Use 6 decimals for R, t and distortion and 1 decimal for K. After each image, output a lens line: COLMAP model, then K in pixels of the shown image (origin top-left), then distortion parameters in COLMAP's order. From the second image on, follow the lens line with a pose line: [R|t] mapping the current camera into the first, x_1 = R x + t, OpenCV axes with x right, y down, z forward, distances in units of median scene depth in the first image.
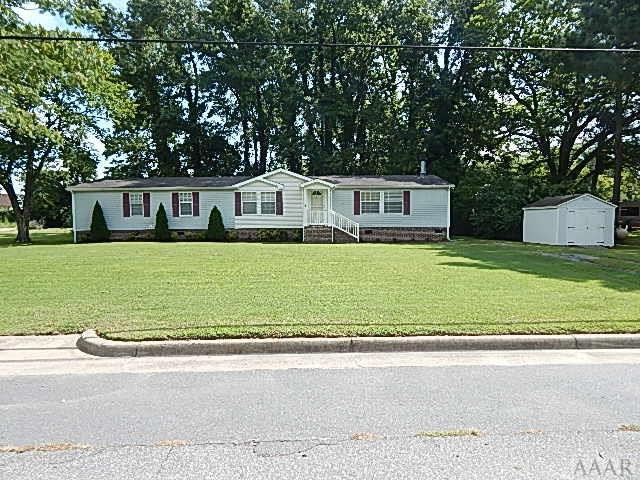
lens RADIAL K [[424.4, 0, 323.7], [0, 424.4, 233.8], [0, 0, 1]] dist [0.001978, -0.005171]
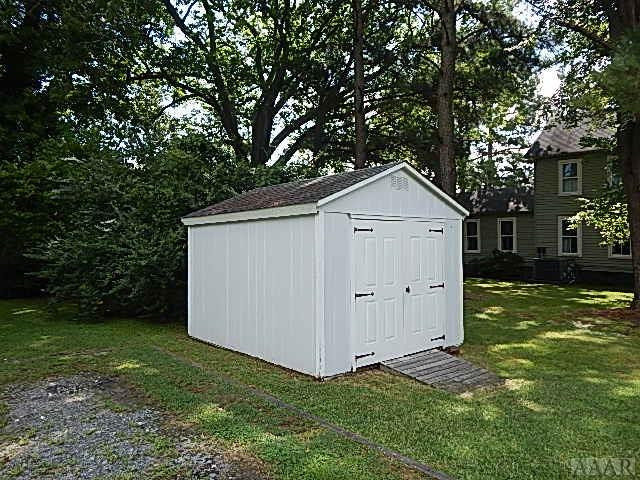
lens RADIAL K [[424.4, 0, 323.7], [0, 424.4, 233.8], [0, 0, 1]] dist [0.001978, -0.005171]
pose [[0.754156, -0.000530, 0.656696, 0.342995], [0.036272, 0.998507, -0.040849, -0.034395], [-0.655693, 0.054626, 0.753049, 0.702199]]
